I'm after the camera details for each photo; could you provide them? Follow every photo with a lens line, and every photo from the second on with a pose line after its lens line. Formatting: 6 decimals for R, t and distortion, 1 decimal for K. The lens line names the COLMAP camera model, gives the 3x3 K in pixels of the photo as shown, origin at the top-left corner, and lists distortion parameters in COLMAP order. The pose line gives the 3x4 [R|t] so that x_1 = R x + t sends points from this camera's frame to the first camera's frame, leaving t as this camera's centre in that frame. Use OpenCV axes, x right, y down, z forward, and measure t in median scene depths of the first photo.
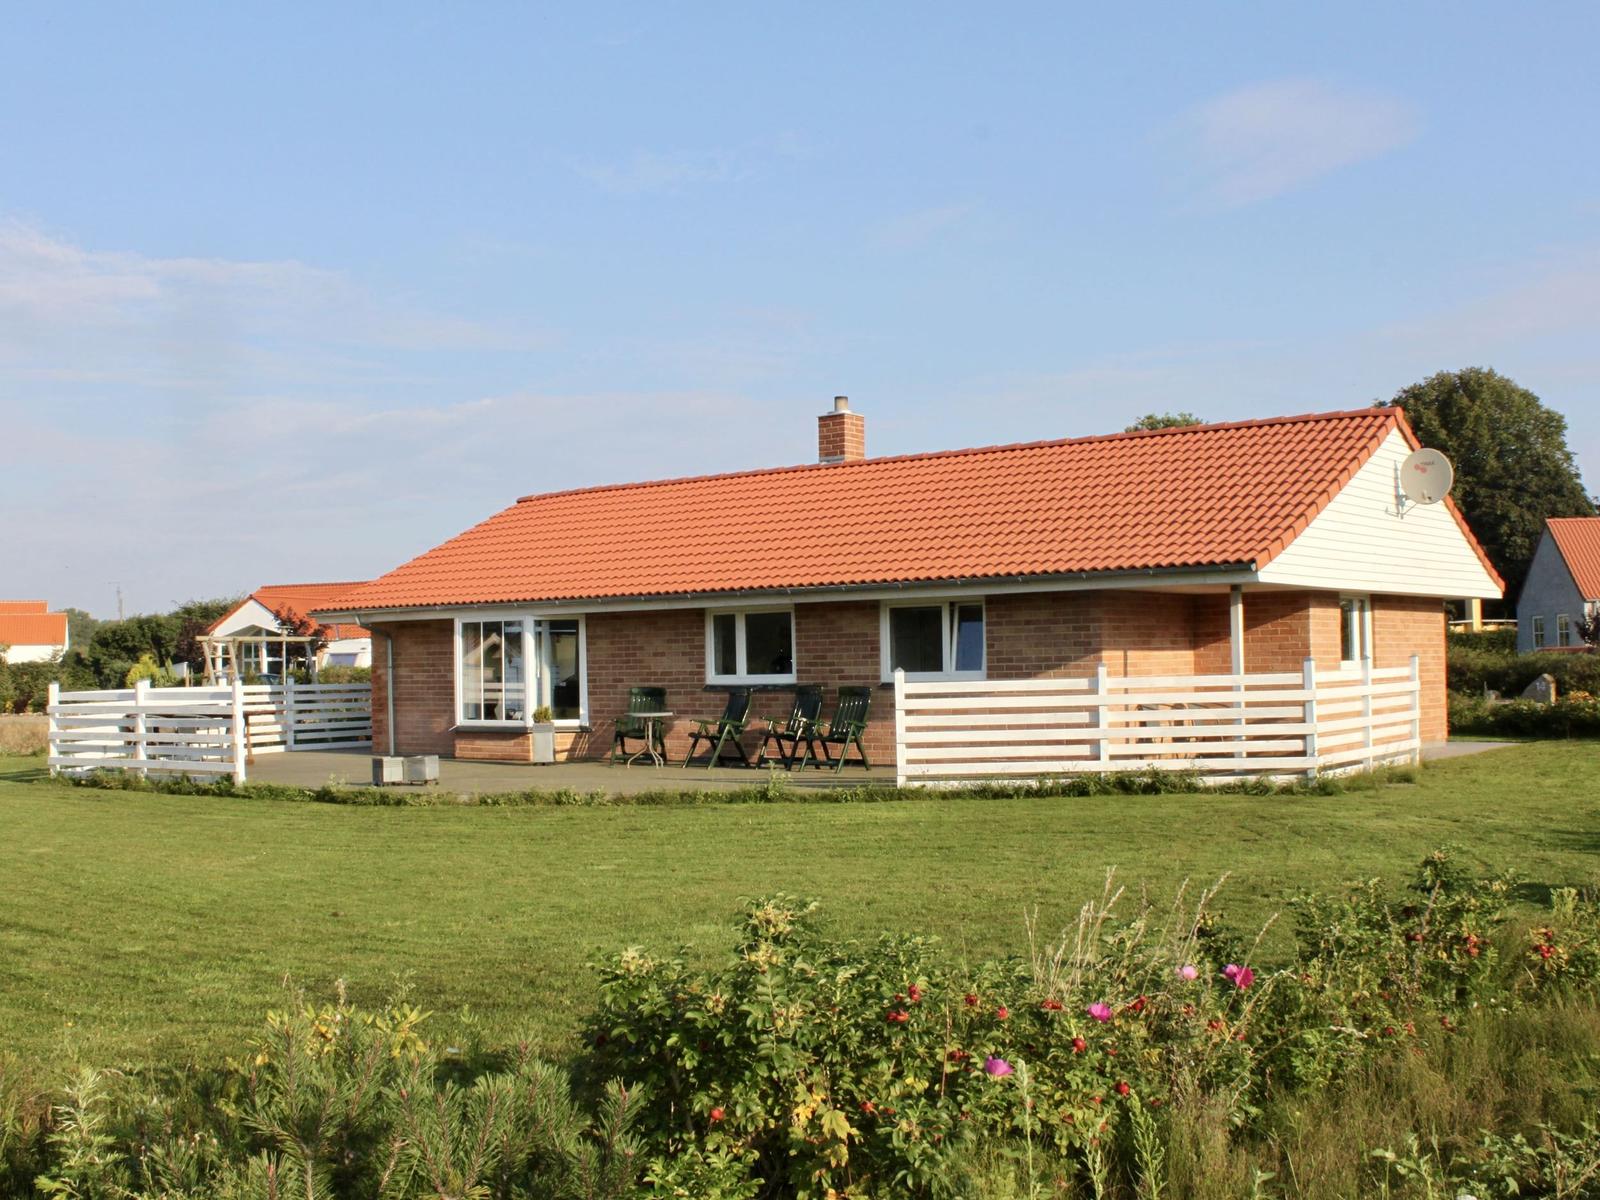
lens RADIAL K [[2354.3, 0, 793.1], [0, 2354.3, 588.8], [0, 0, 1]] dist [-0.125636, 0.000000]
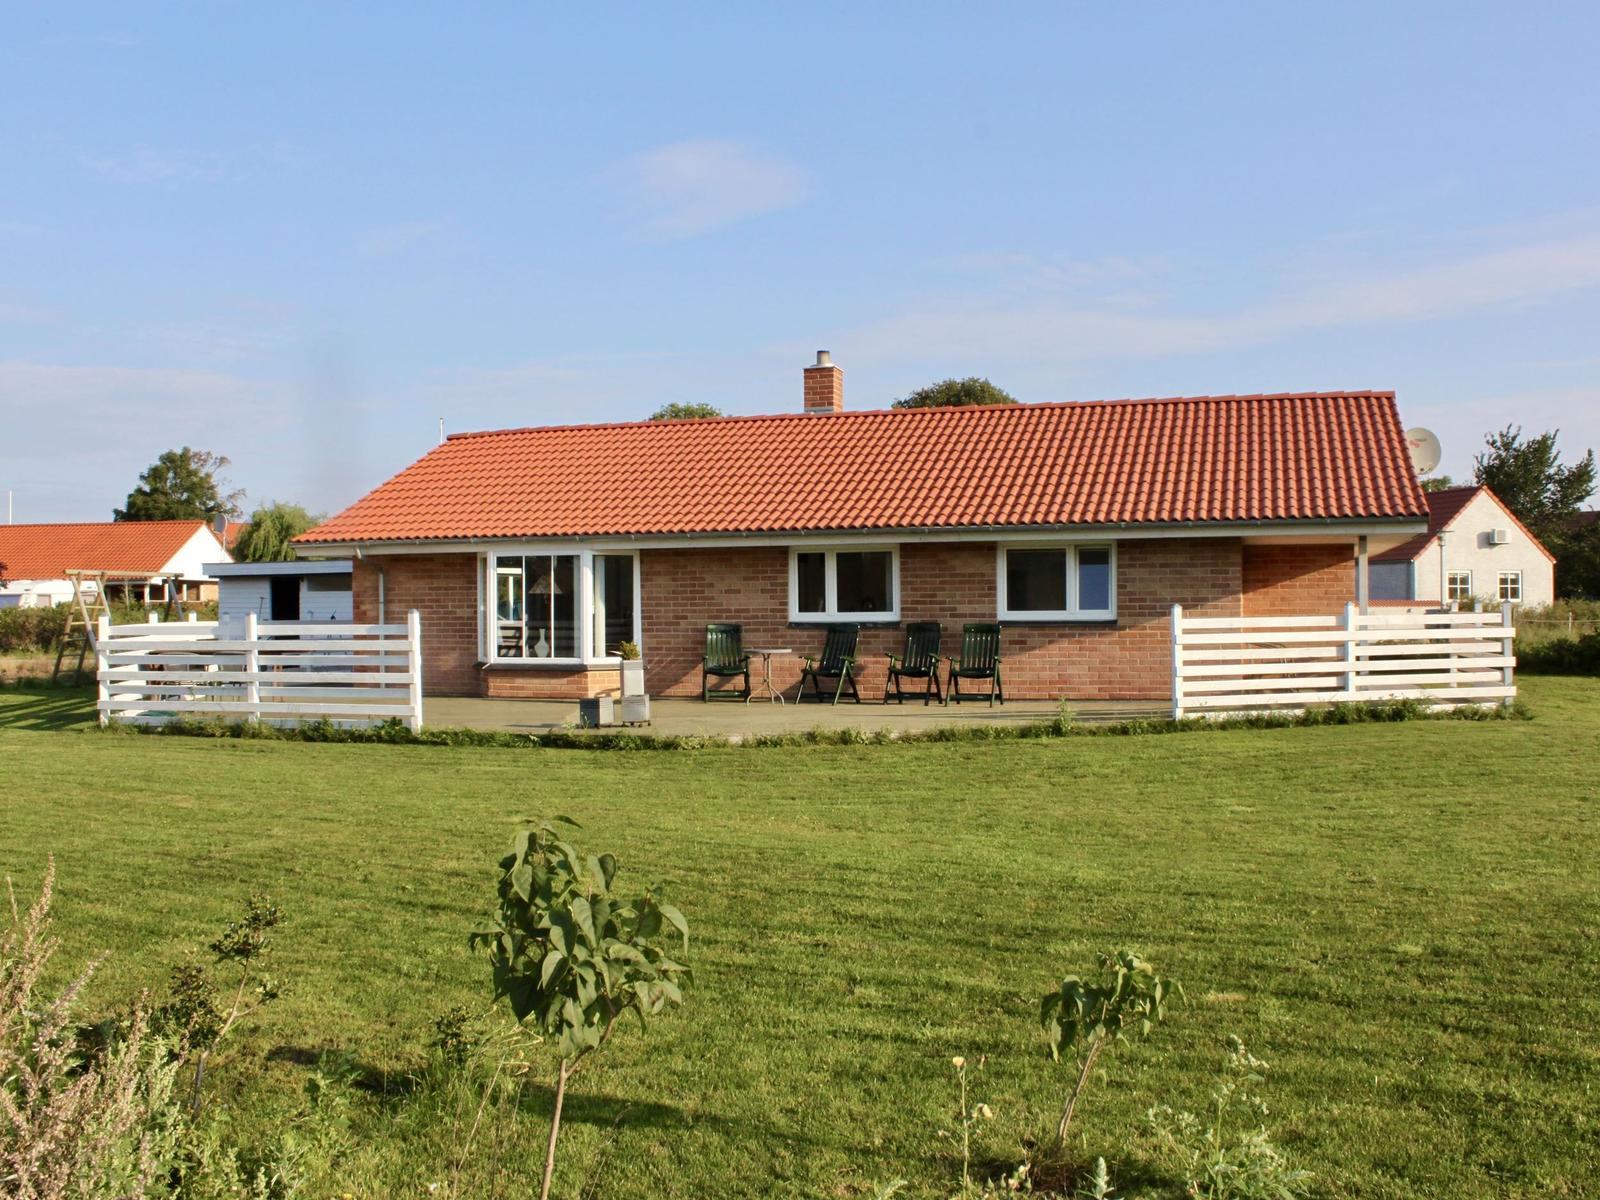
lens RADIAL K [[1799.5, 0, 802.2], [0, 1799.5, 611.3], [0, 0, 1]] dist [-0.179169, 0.000000]
pose [[0.899127, 0.010410, 0.437563, -0.382105], [-0.022249, 0.999512, 0.021939, 0.019750], [-0.437121, -0.029462, 0.898920, 0.311613]]
